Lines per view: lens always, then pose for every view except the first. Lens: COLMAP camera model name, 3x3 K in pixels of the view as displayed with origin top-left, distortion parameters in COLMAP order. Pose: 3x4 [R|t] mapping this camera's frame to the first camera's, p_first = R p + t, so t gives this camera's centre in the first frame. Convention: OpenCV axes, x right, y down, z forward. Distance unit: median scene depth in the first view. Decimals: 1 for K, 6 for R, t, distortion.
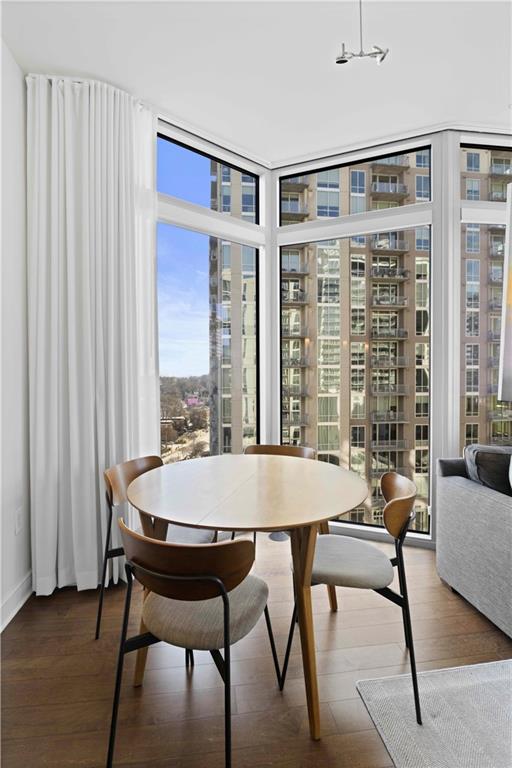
lens RADIAL K [[366.5, 0, 250.0], [0, 366.5, 382.0], [0, 0, 1]] dist [-0.009628, -0.000153]
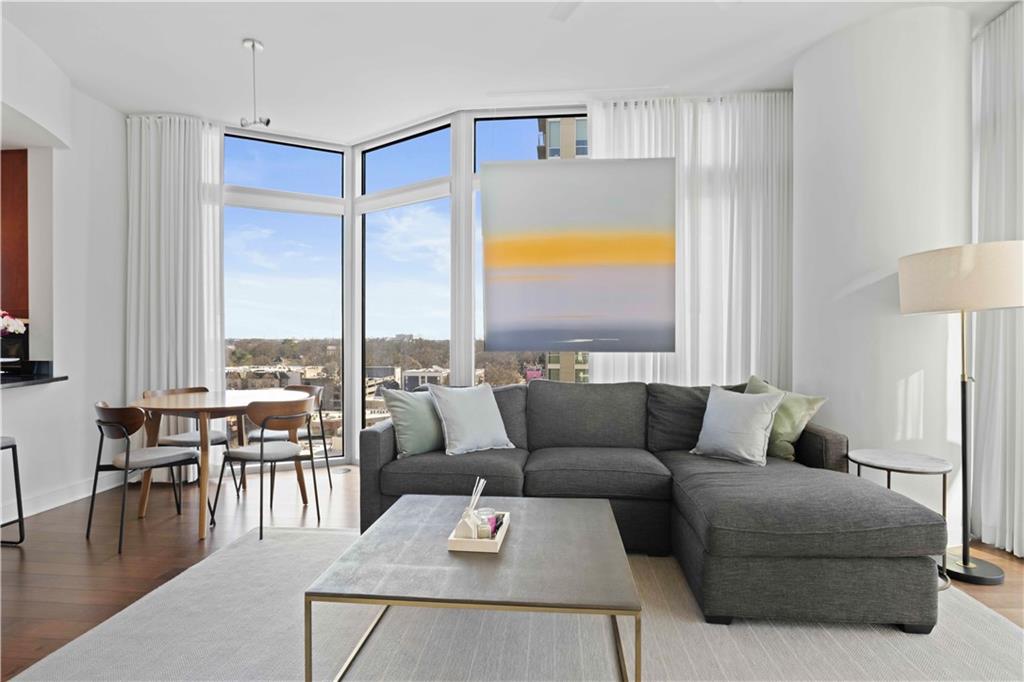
lens RADIAL K [[513.4, 0, 496.6], [0, 513.4, 342.6], [0, 0, 1]] dist [-0.005634, -0.000772]
pose [[0.976148, 0.003746, -0.217076, 0.067769], [-0.006126, 0.999928, -0.010291, 0.002566], [0.217021, 0.011375, 0.976101, -0.034580]]
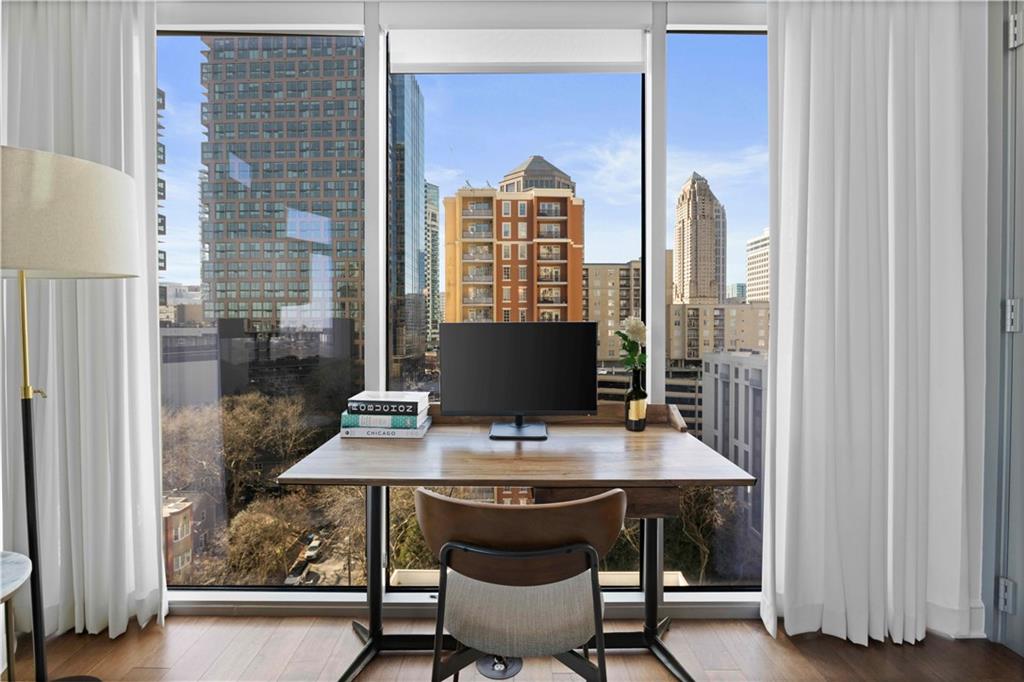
lens RADIAL K [[486.3, 0, 509.5], [0, 486.3, 332.8], [0, 0, 1]] dist [-0.004318, -0.000119]
pose [[0.124008, -0.006708, 0.992259, 0.080712], [0.014311, 0.999885, 0.004971, 0.001872], [-0.992178, 0.013583, 0.124090, 0.002295]]
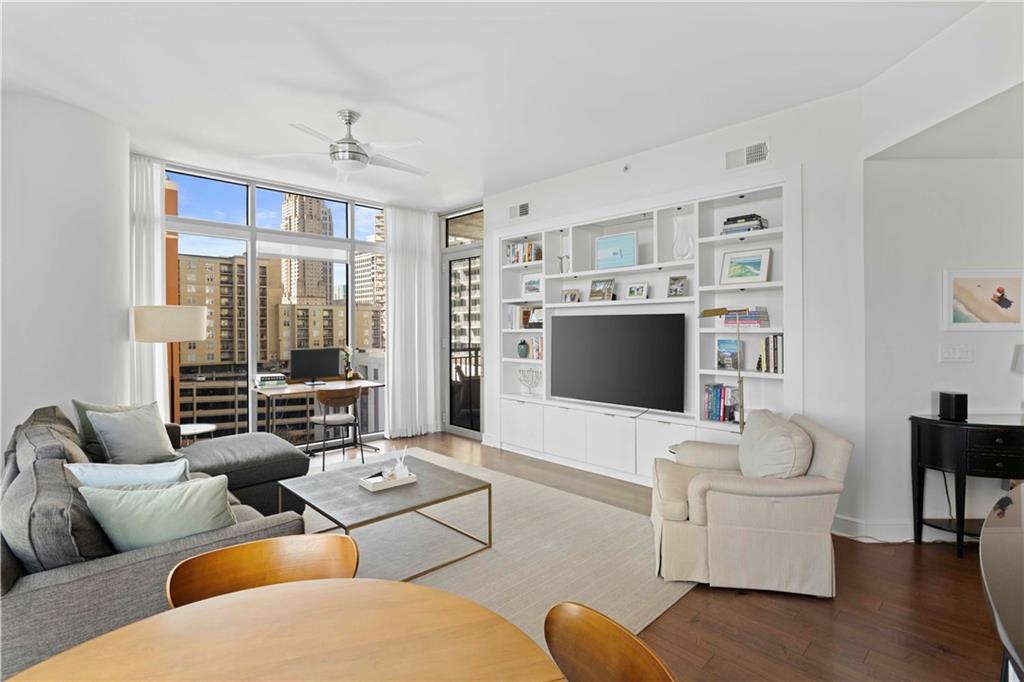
lens RADIAL K [[486.3, 0, 509.5], [0, 486.3, 332.8], [0, 0, 1]] dist [-0.004318, -0.000119]
pose [[-0.599135, -0.004593, 0.800635, -0.021549], [0.015870, 0.999719, 0.017611, -0.005045], [-0.800491, 0.023257, -0.598893, 0.046159]]
